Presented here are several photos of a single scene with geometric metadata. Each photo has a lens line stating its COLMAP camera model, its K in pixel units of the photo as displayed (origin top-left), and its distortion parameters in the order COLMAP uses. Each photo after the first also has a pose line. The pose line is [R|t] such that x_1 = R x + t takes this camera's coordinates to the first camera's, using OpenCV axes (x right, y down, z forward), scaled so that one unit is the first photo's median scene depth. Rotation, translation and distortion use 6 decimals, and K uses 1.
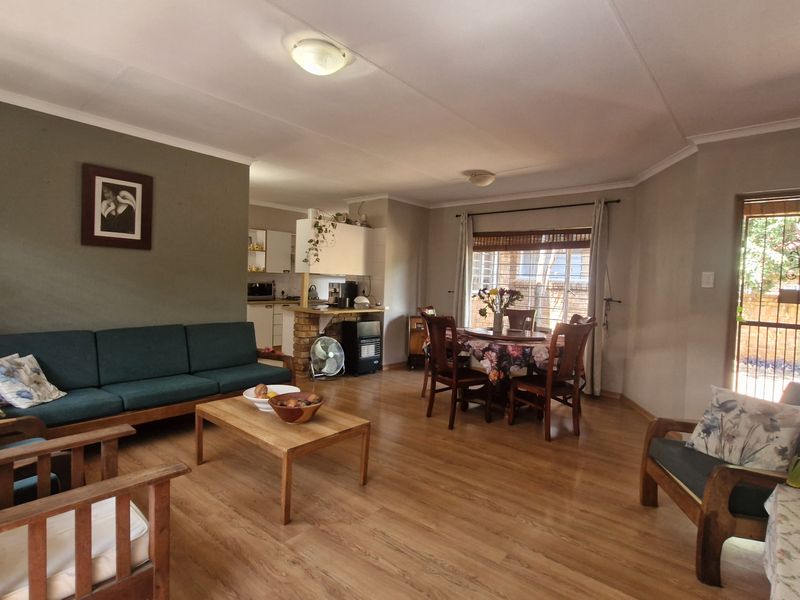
lens RADIAL K [[405.1, 0, 402.5], [0, 405.1, 297.0], [0, 0, 1]] dist [-0.003127, -0.000329]
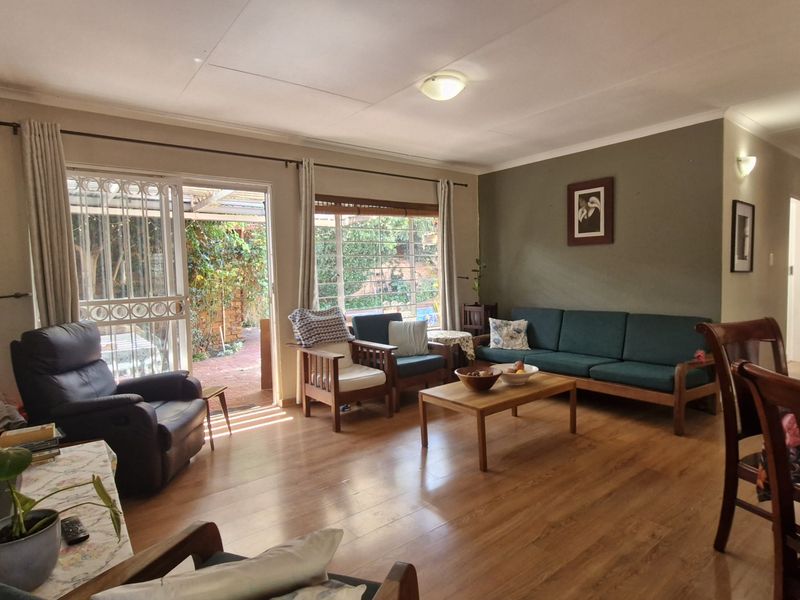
lens RADIAL K [[442.4, 0, 401.2], [0, 442.4, 300.8], [0, 0, 1]] dist [0.002442, 0.000012]
pose [[-0.182497, 0.053681, -0.981740, 0.709502], [-0.001665, 0.998490, 0.054906, -0.024748], [0.983205, 0.011655, -0.182132, 0.671650]]
